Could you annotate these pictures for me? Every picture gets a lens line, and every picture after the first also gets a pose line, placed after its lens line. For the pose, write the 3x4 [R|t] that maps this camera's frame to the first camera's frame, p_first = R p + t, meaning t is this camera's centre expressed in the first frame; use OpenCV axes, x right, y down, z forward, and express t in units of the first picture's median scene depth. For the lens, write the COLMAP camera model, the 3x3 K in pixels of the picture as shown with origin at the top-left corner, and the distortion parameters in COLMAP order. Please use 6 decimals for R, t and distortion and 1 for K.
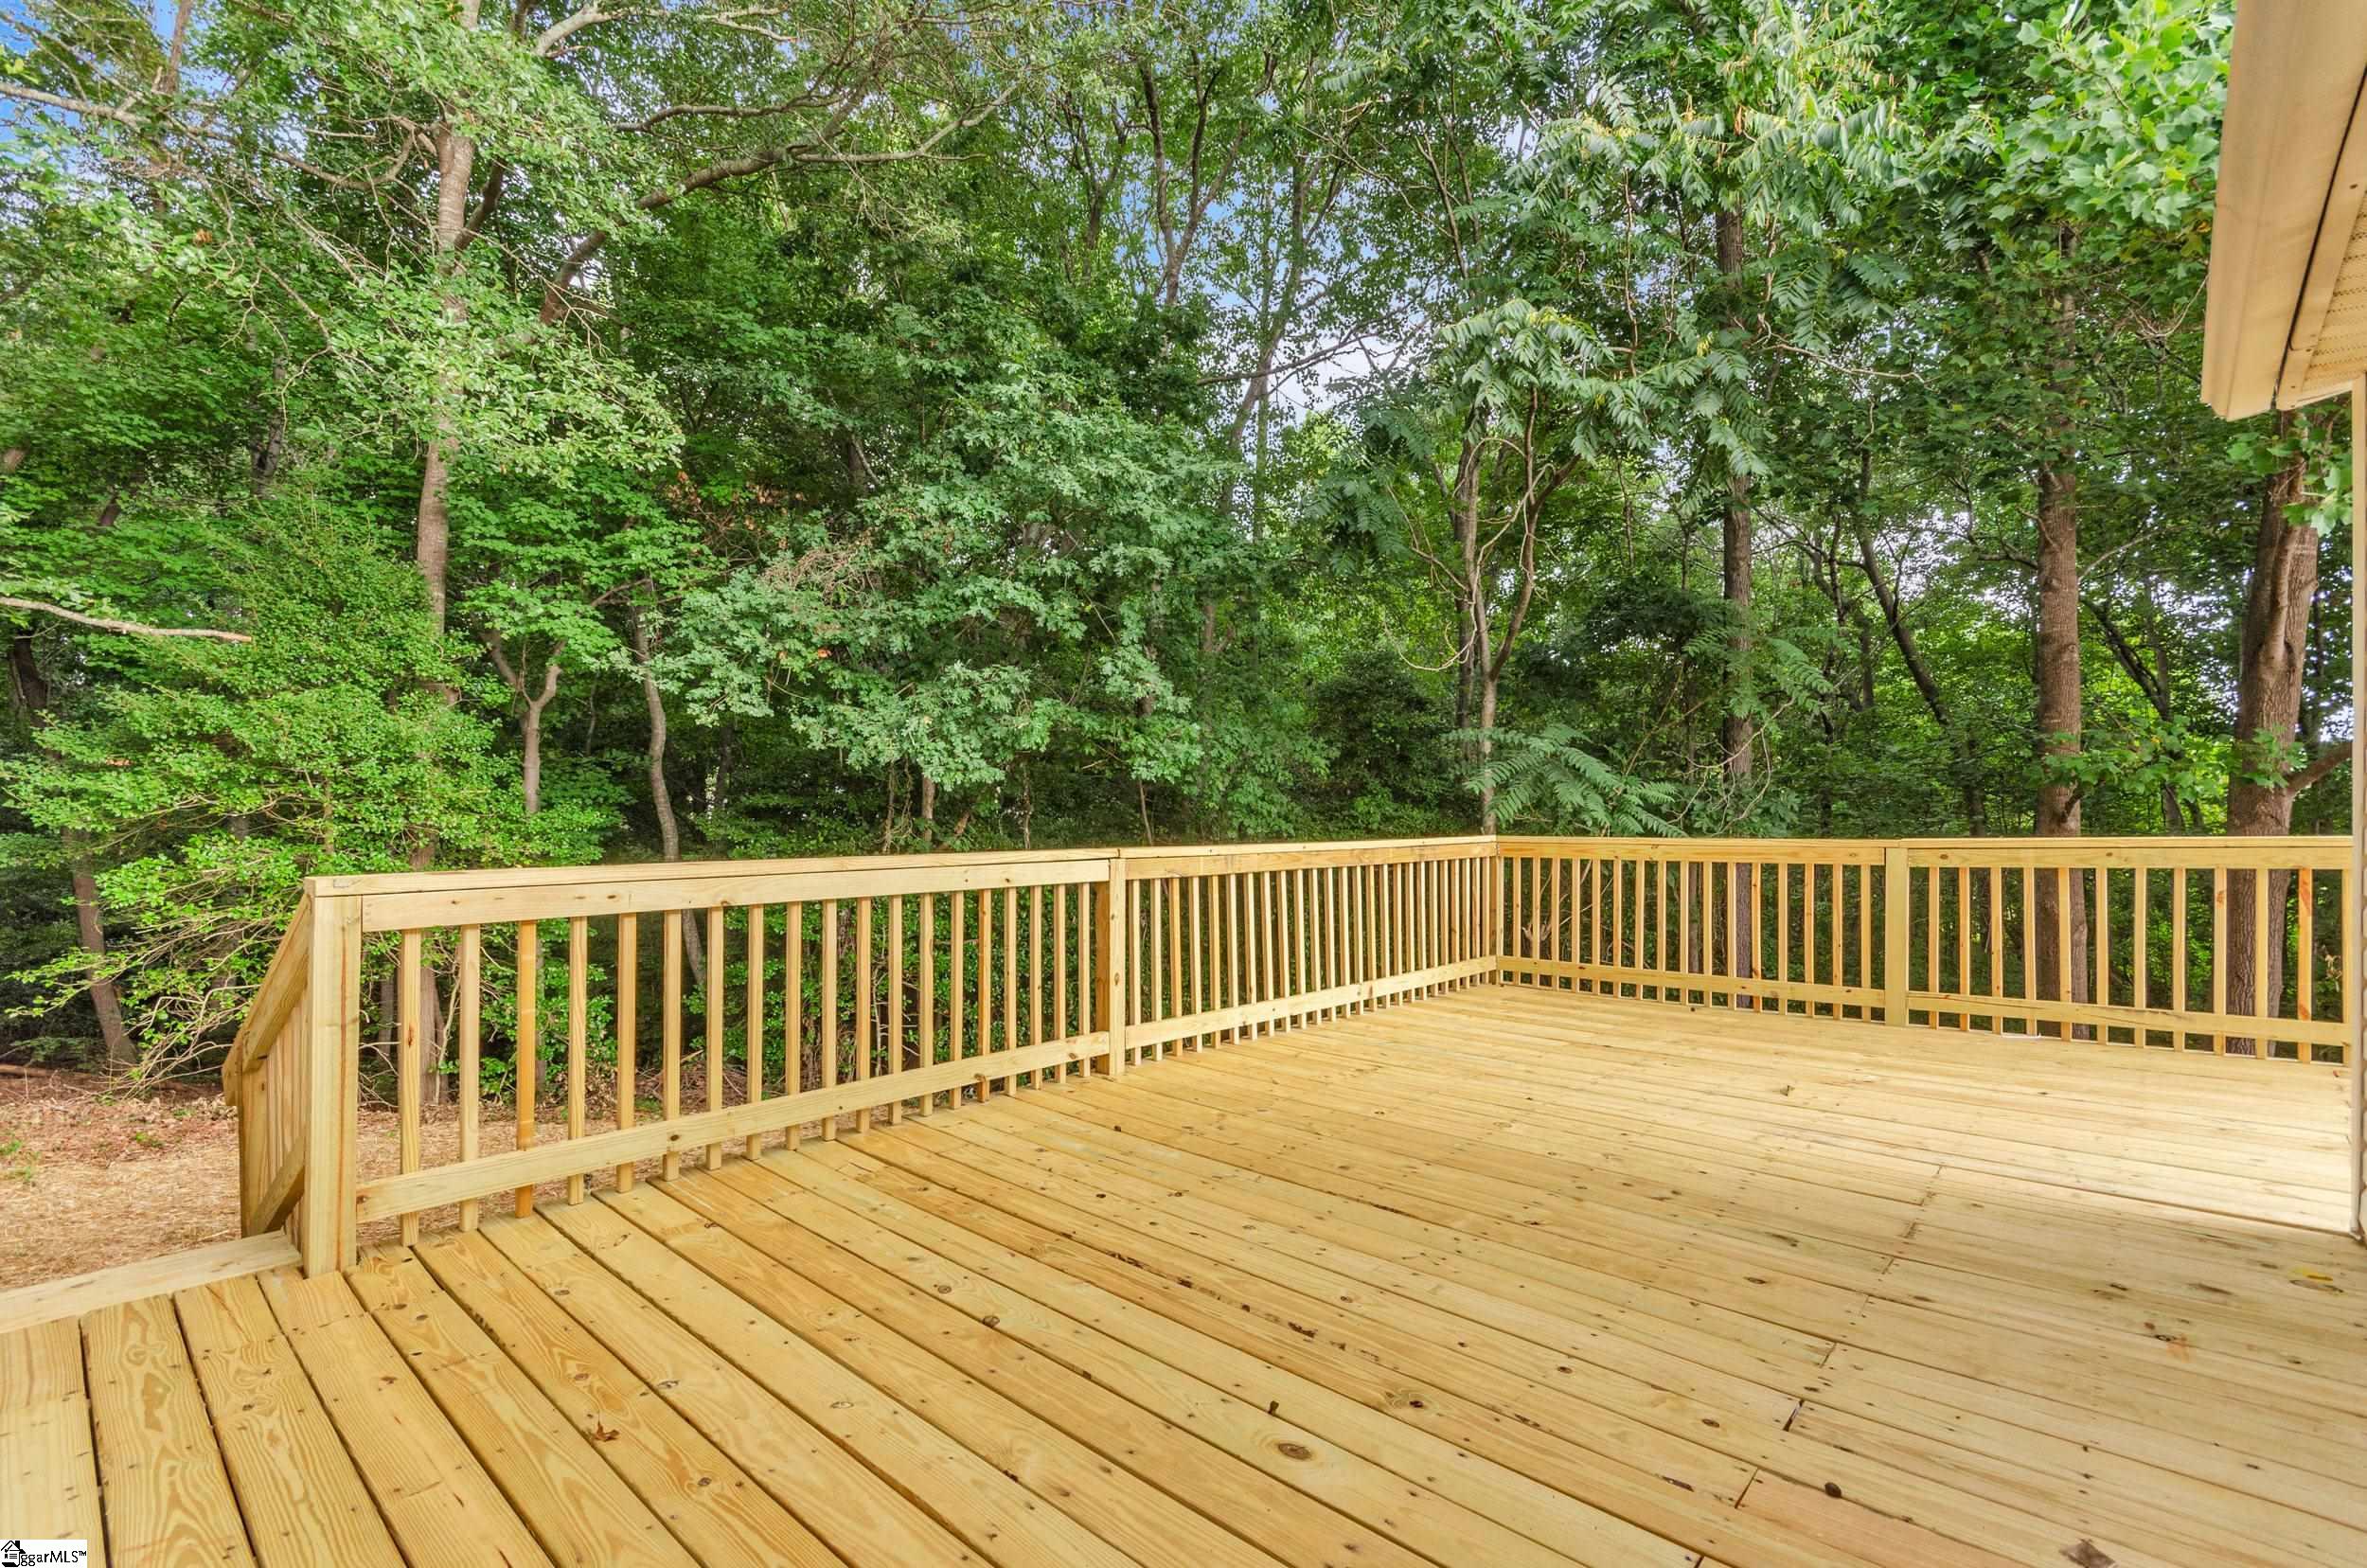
lens RADIAL K [[1048.0, 0, 1183.6], [0, 1048.0, 797.1], [0, 0, 1]] dist [-0.002497, 0.000117]
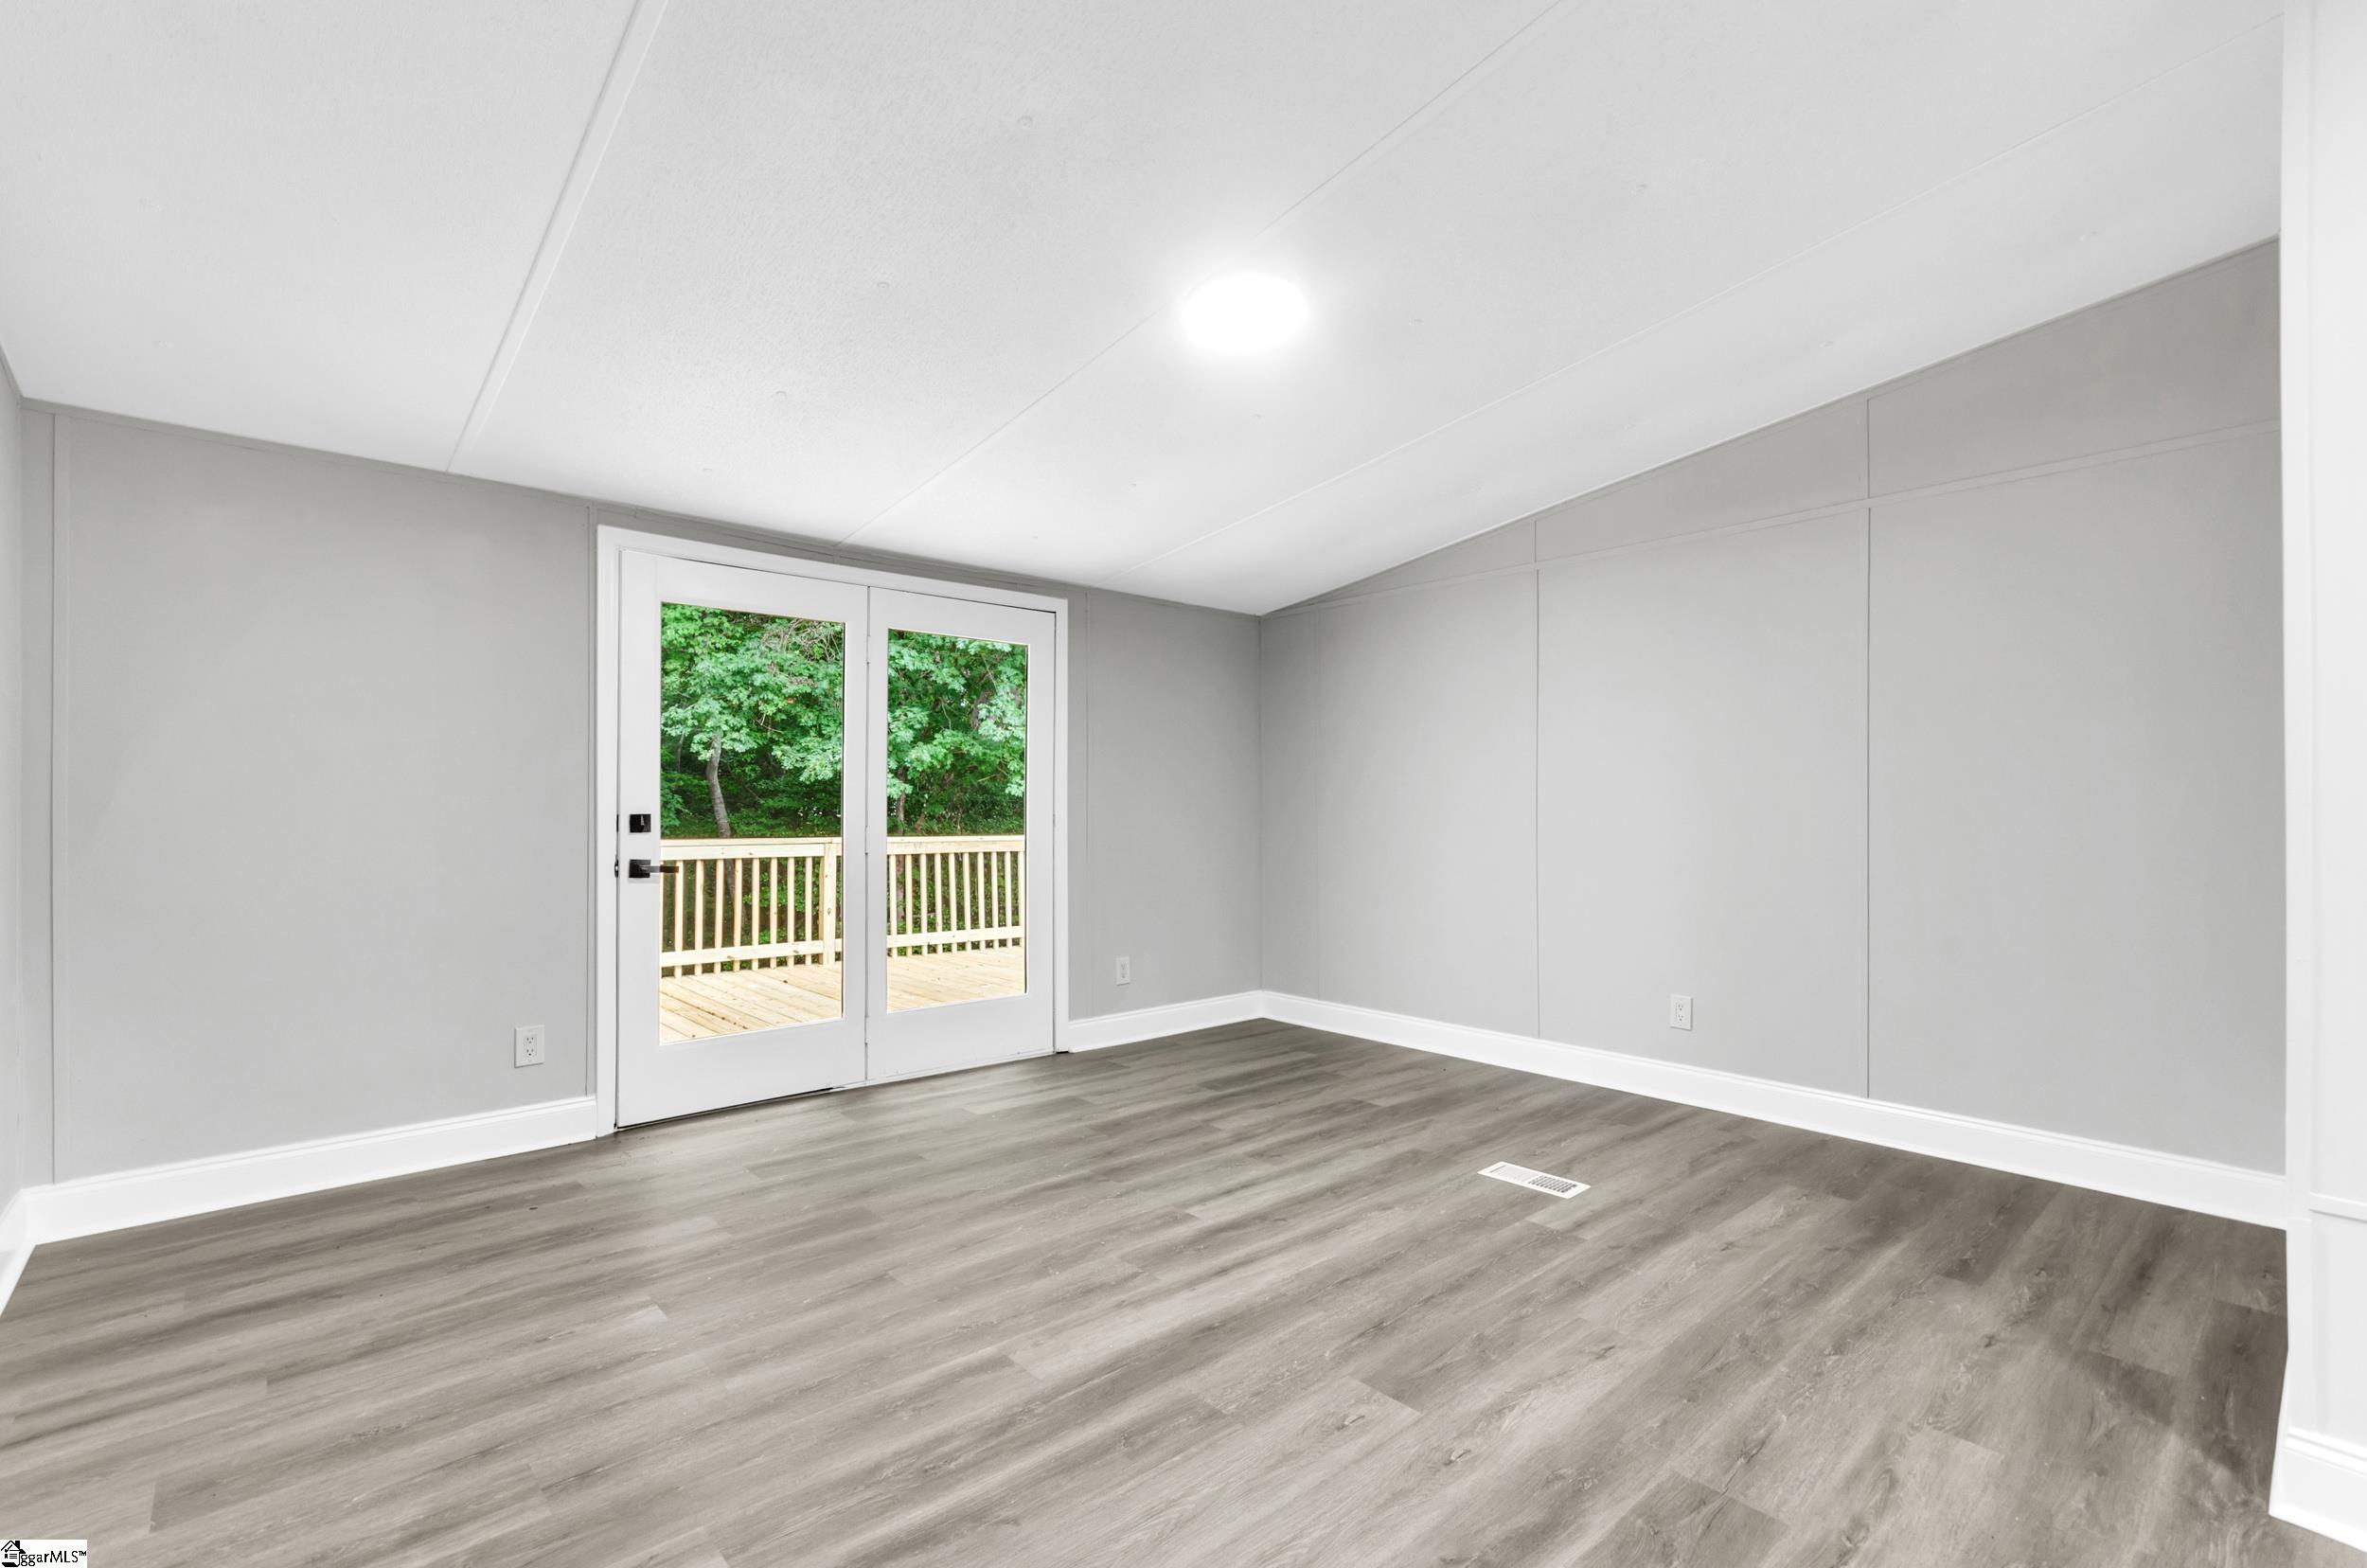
lens RADIAL K [[1048.0, 0, 1183.6], [0, 1048.0, 797.1], [0, 0, 1]] dist [-0.002497, 0.000117]
pose [[0.992369, -0.001918, -0.123291, 0.356499], [0.001910, 0.999998, -0.000183, -0.008738], [0.123291, -0.000054, 0.992371, -0.325034]]
